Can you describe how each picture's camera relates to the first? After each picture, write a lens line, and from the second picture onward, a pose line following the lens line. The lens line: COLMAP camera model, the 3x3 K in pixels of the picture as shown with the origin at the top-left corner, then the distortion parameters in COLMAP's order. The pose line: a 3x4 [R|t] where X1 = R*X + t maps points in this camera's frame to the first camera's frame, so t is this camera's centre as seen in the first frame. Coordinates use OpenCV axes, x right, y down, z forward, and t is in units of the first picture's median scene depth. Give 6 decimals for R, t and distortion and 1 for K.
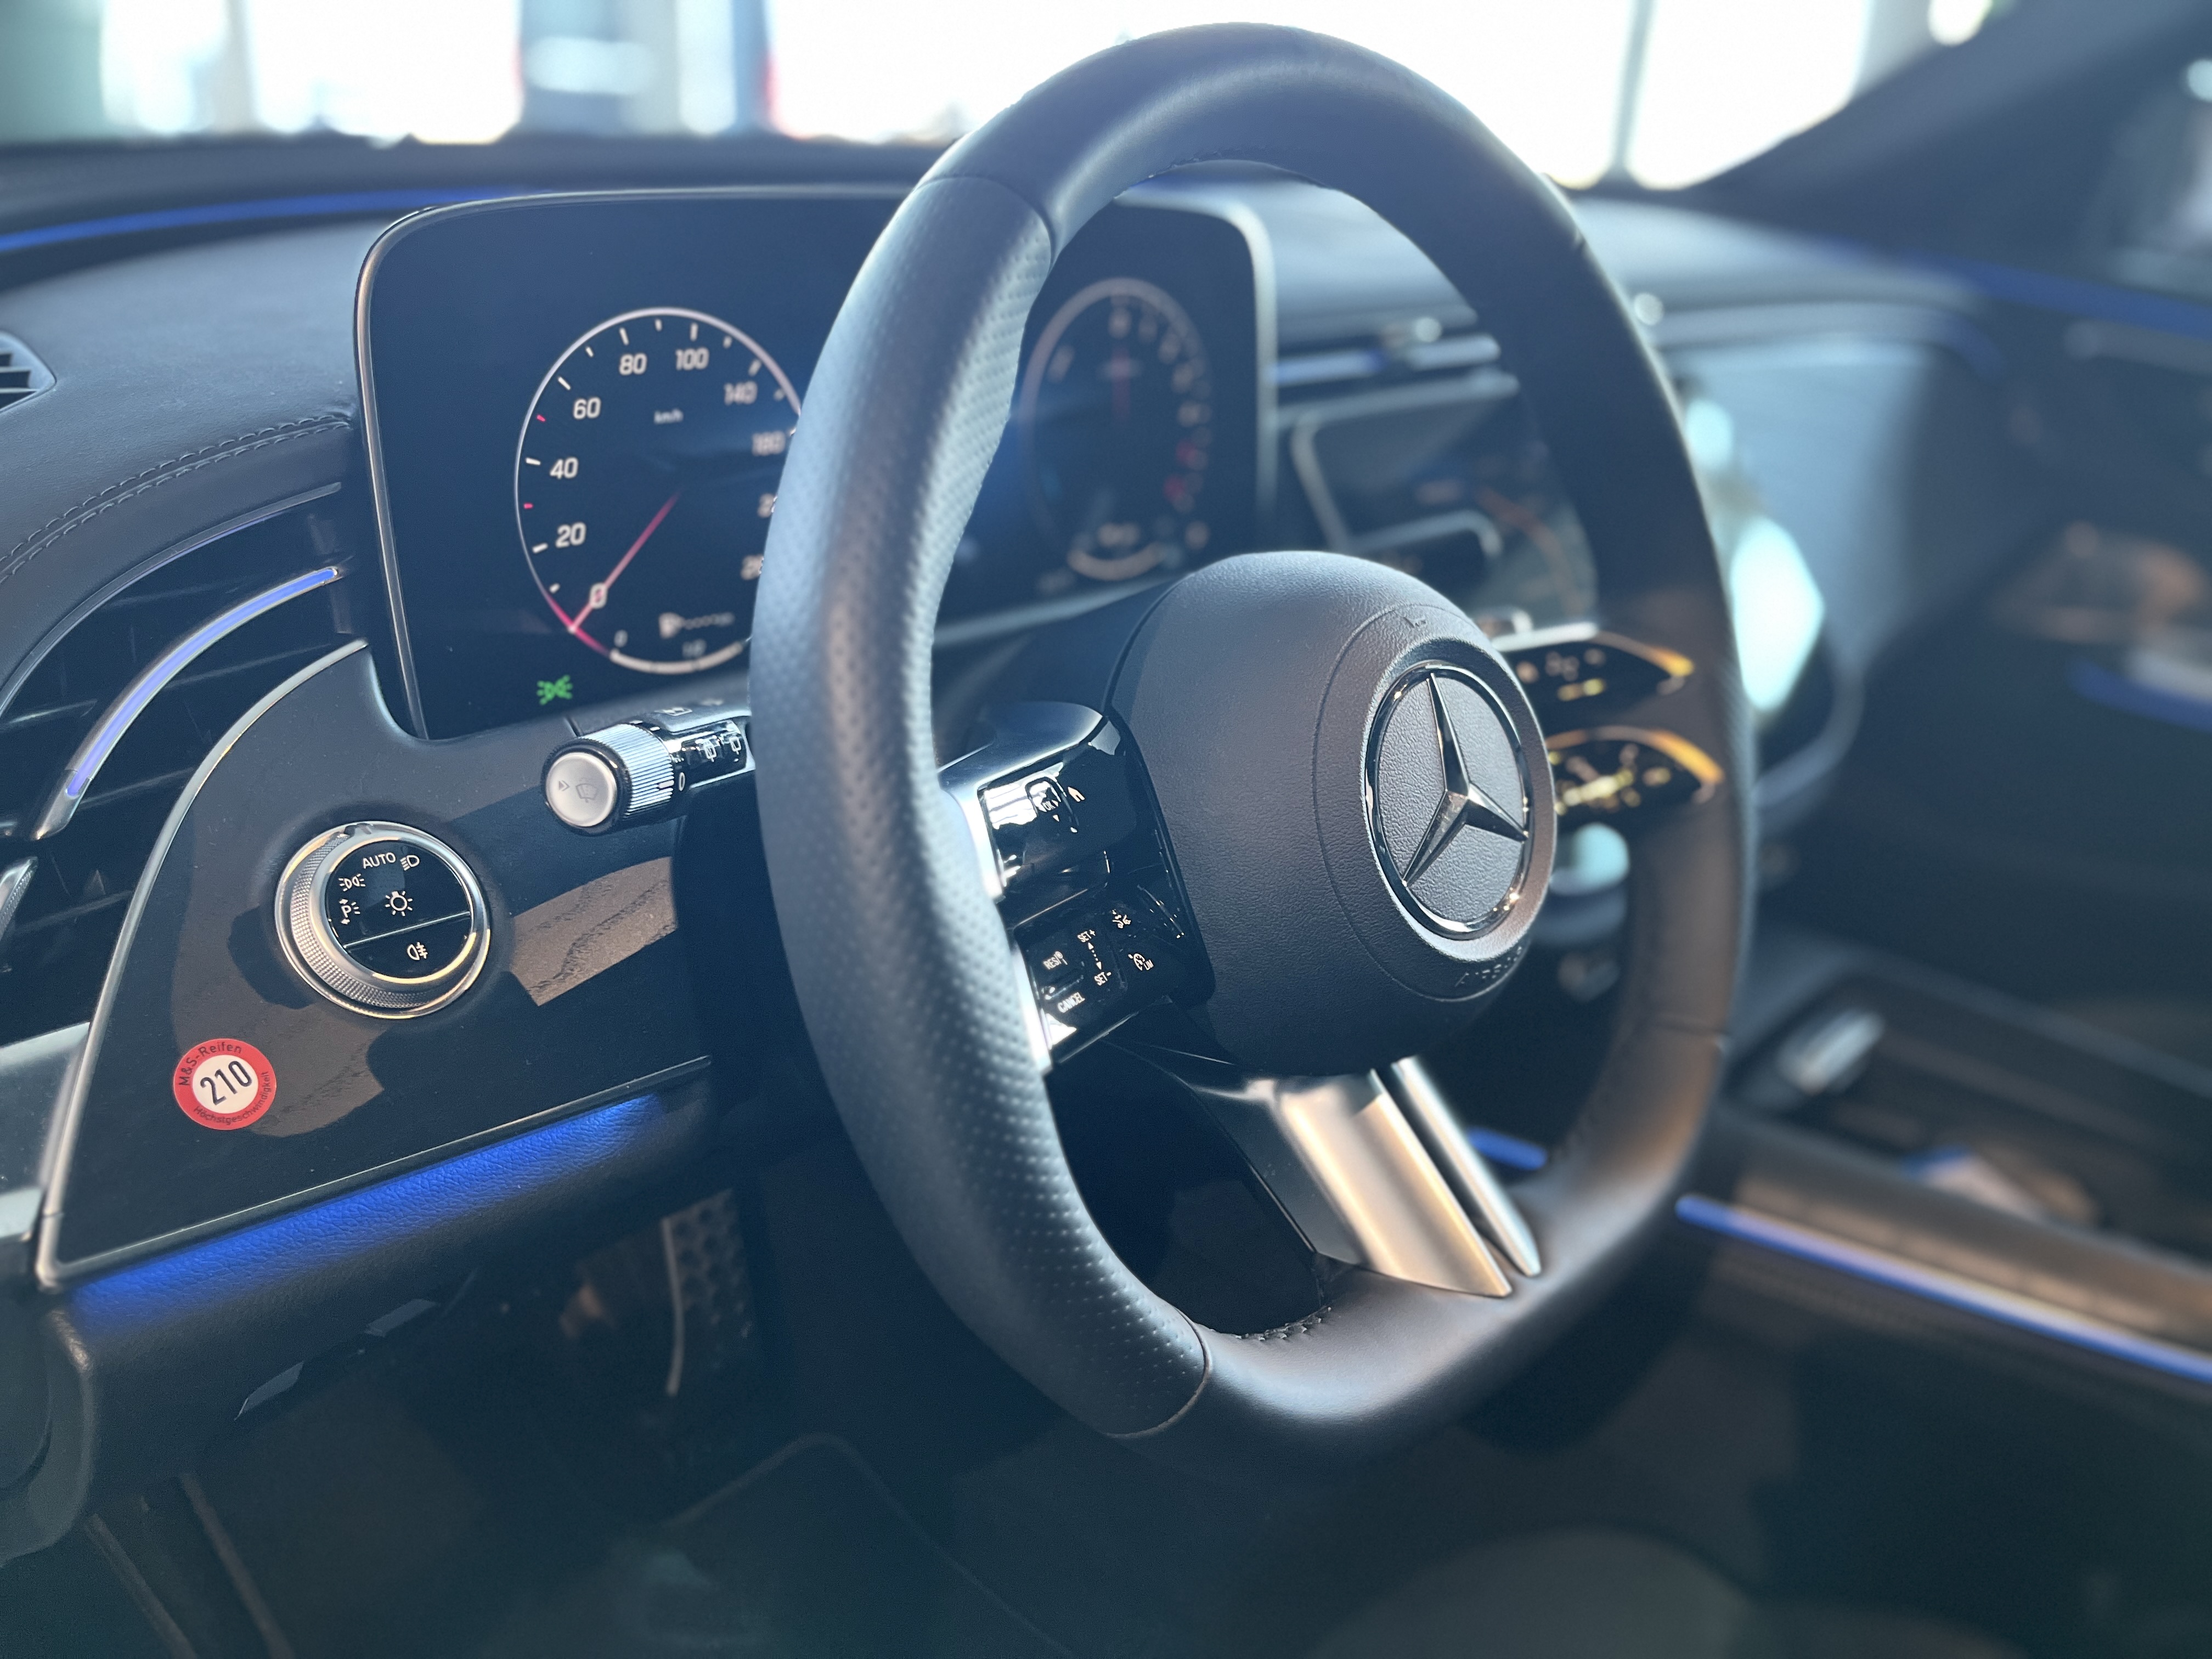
lens RADIAL K [[1684.6, 0, 1095.6], [0, 1684.6, 862.2], [0, 0, 1]] dist [0.045616, -0.068012]
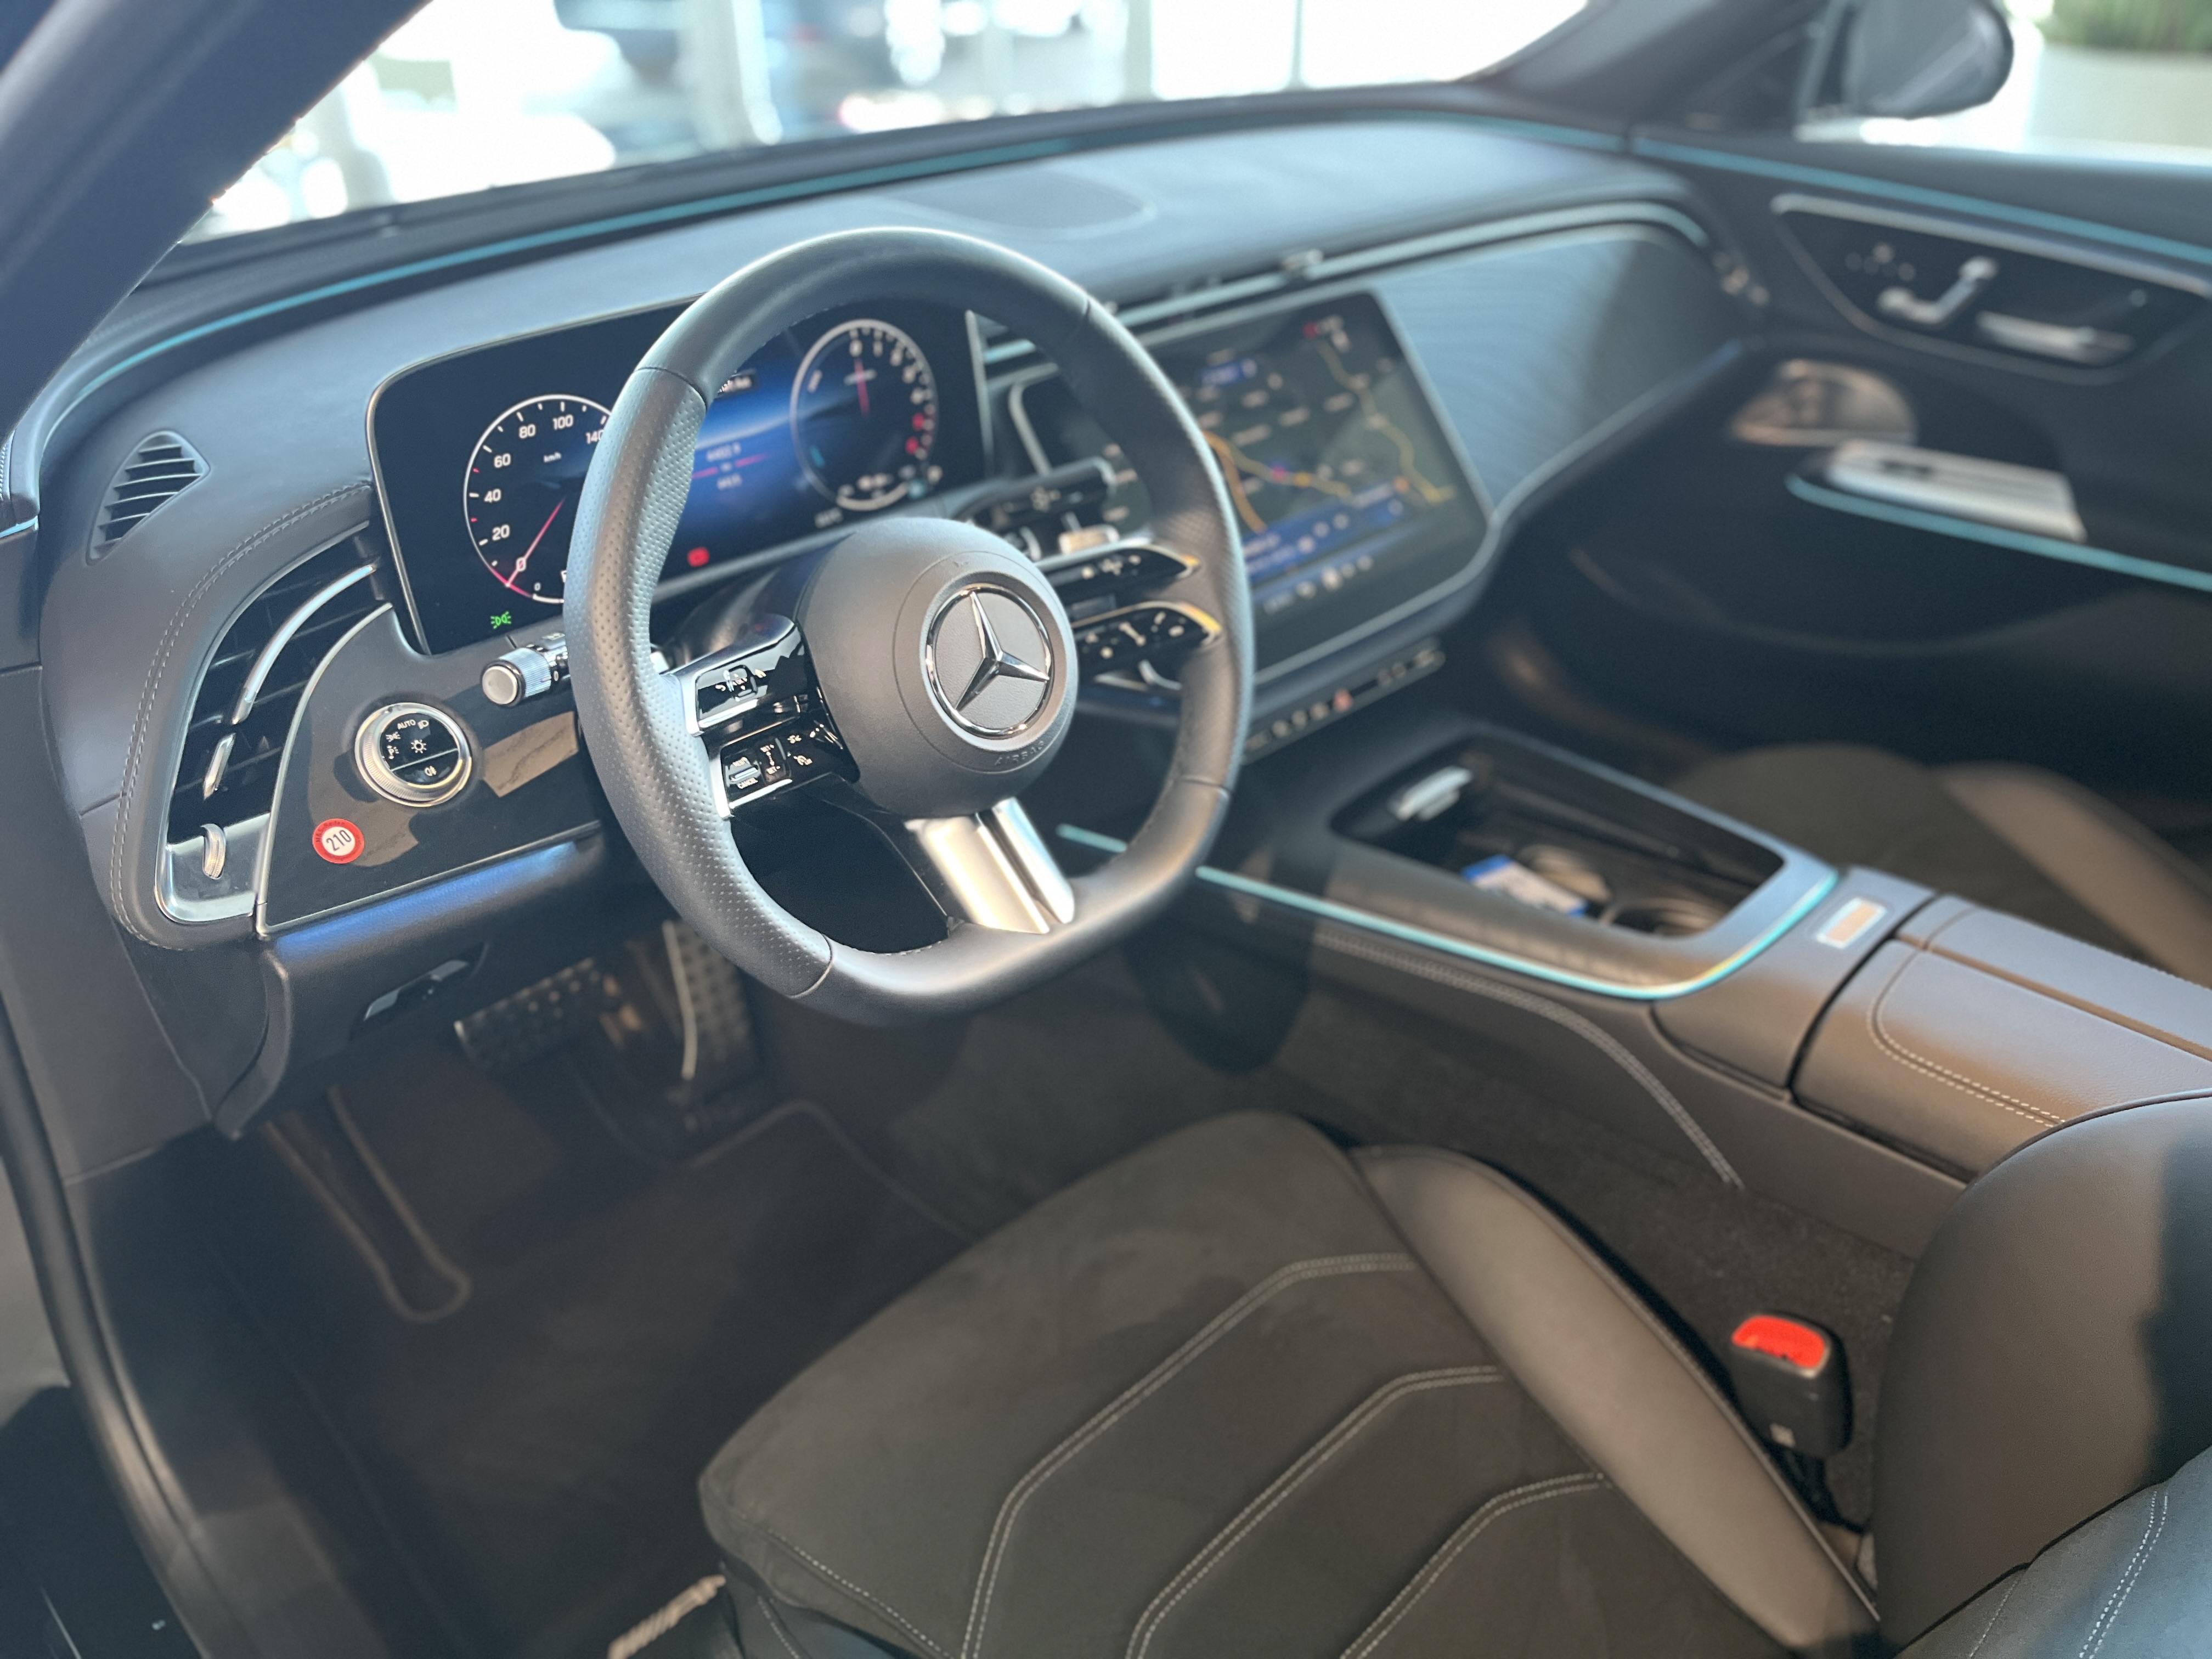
lens RADIAL K [[1694.7, 0, 1106.0], [0, 1694.7, 829.5], [0, 0, 1]] dist [0.096451, -0.143394]
pose [[0.996882, -0.042236, -0.066657, 0.447312], [0.049206, 0.993078, 0.106649, -0.046597], [0.061692, -0.109596, 0.992060, -0.810754]]
